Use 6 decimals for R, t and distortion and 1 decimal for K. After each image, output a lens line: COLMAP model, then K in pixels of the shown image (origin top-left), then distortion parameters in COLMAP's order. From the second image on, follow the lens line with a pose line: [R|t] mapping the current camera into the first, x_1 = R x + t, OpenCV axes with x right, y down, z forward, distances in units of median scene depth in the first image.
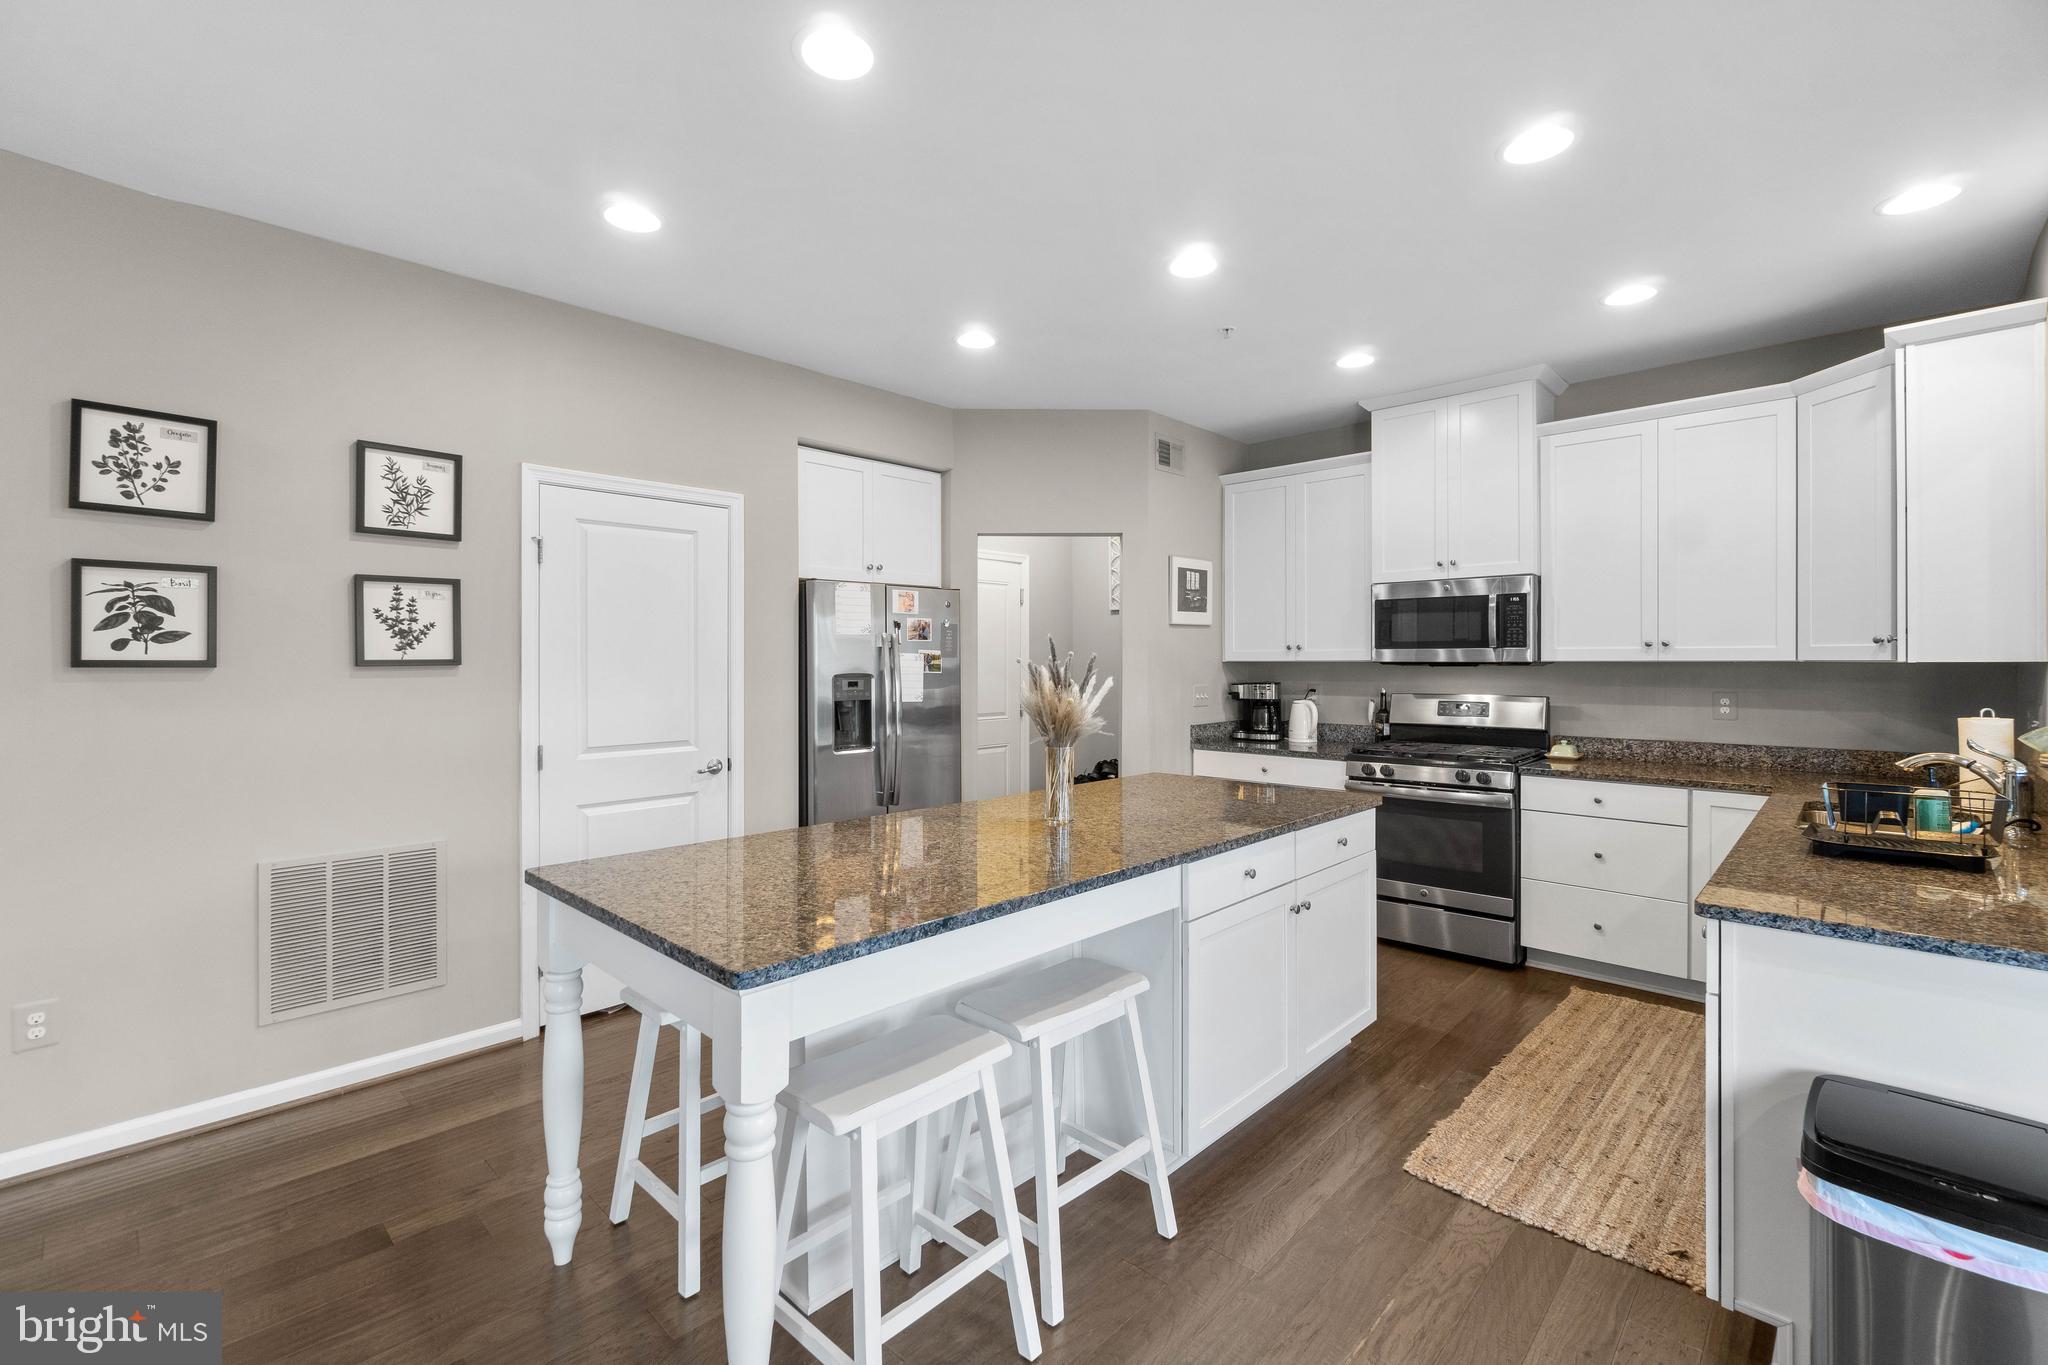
lens RADIAL K [[885.3, 0, 1009.9], [0, 885.3, 665.5], [0, 0, 1]] dist [-0.008529, 0.001615]
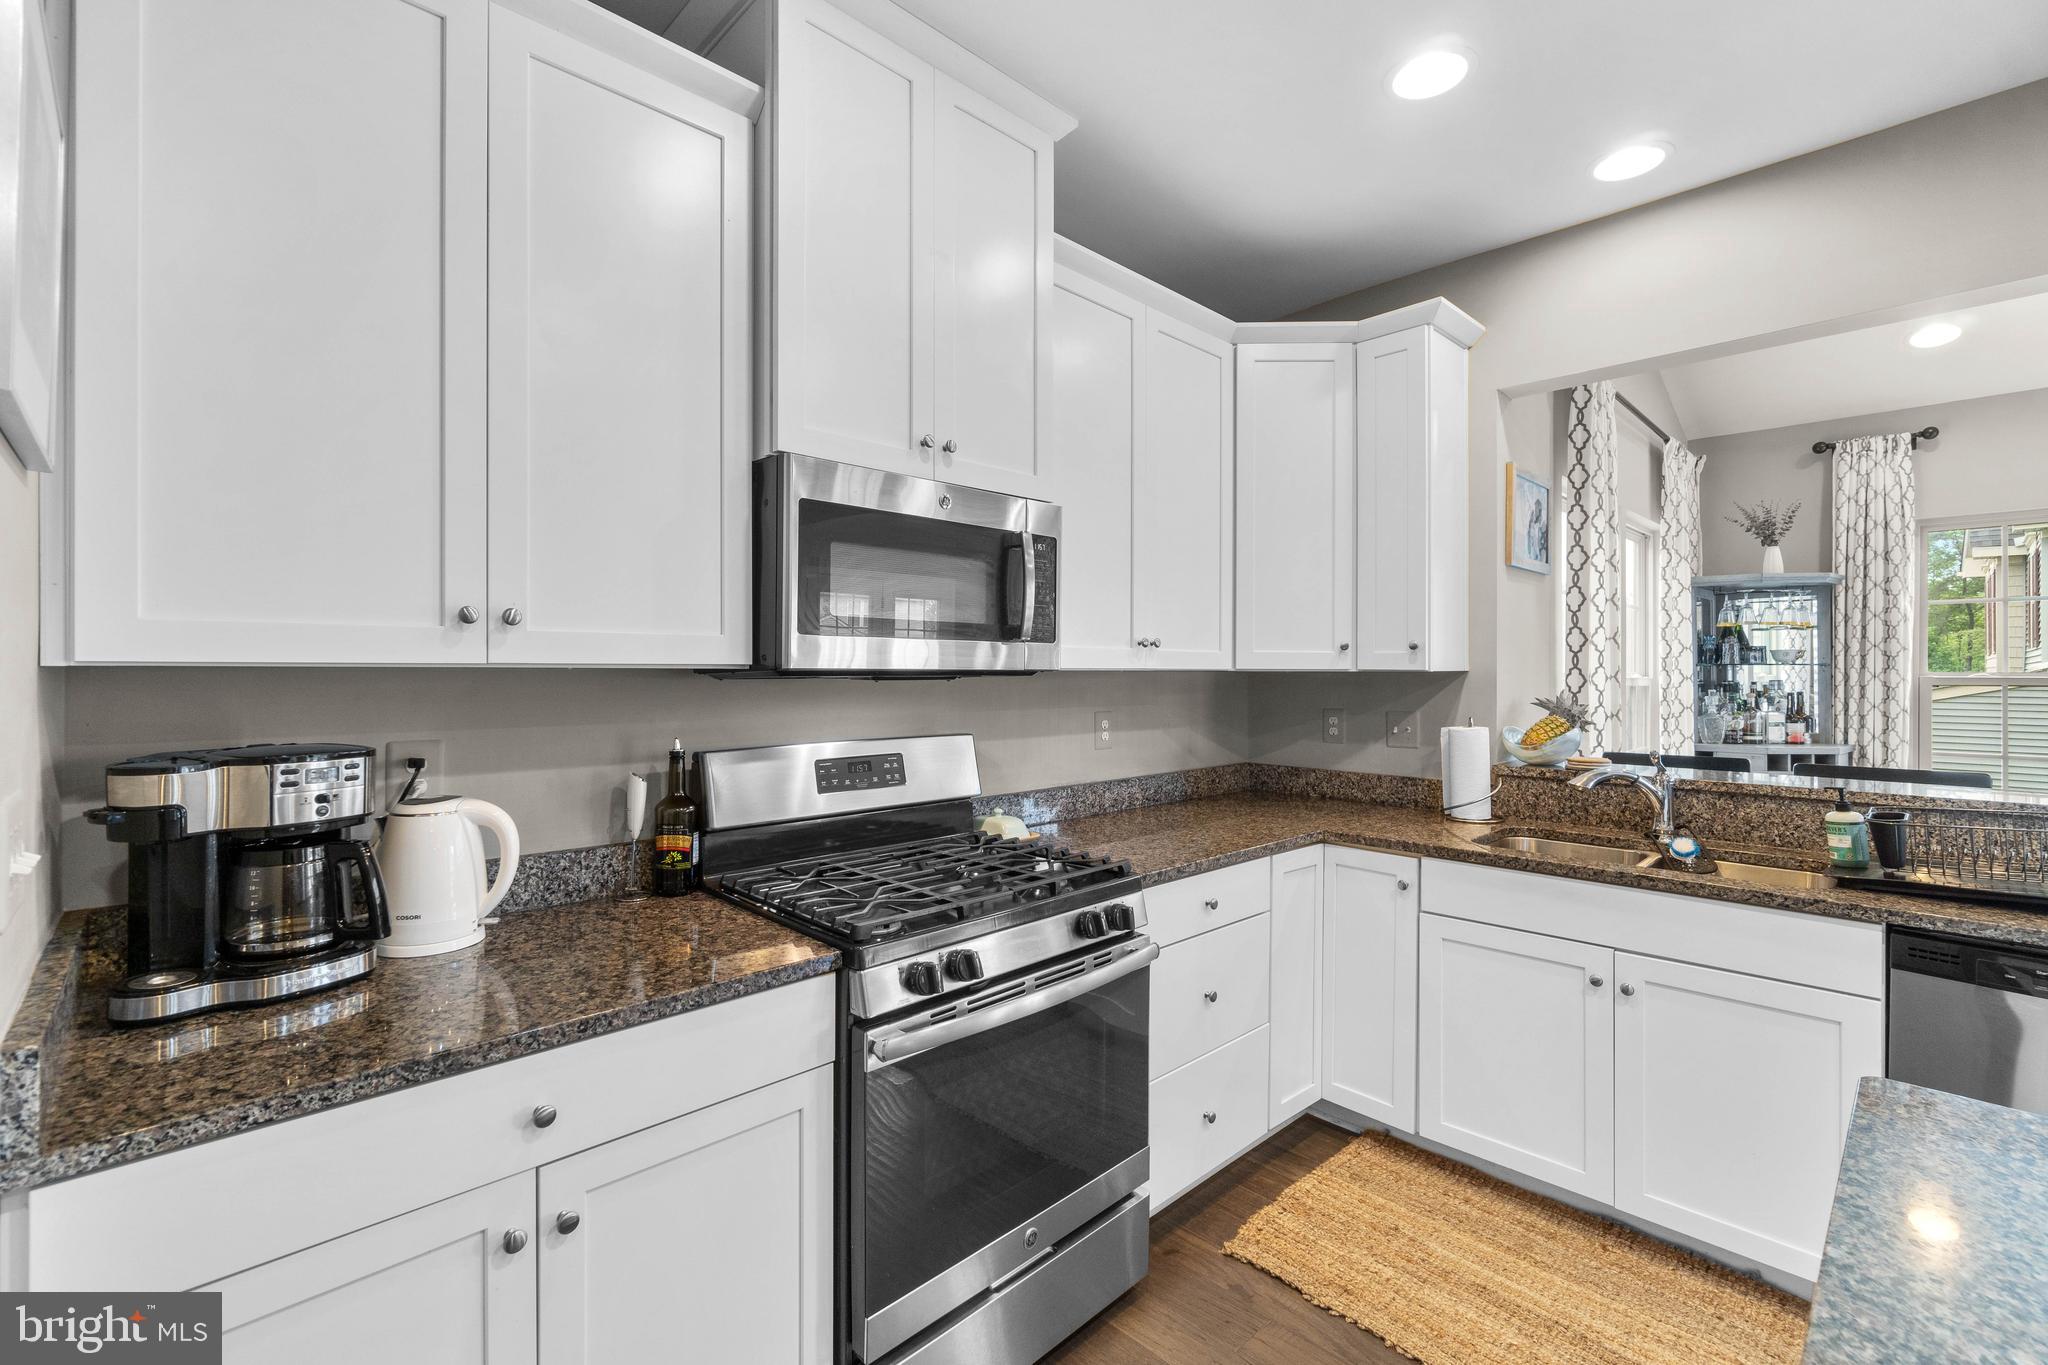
lens RADIAL K [[885.3, 0, 1028.0], [0, 885.3, 674.0], [0, 0, 1]] dist [-0.008529, 0.001615]
pose [[0.040835, -0.002412, 0.999163, 0.067414], [0.002538, 0.999994, 0.002310, -0.003165], [-0.999163, 0.002442, 0.040841, 1.035374]]
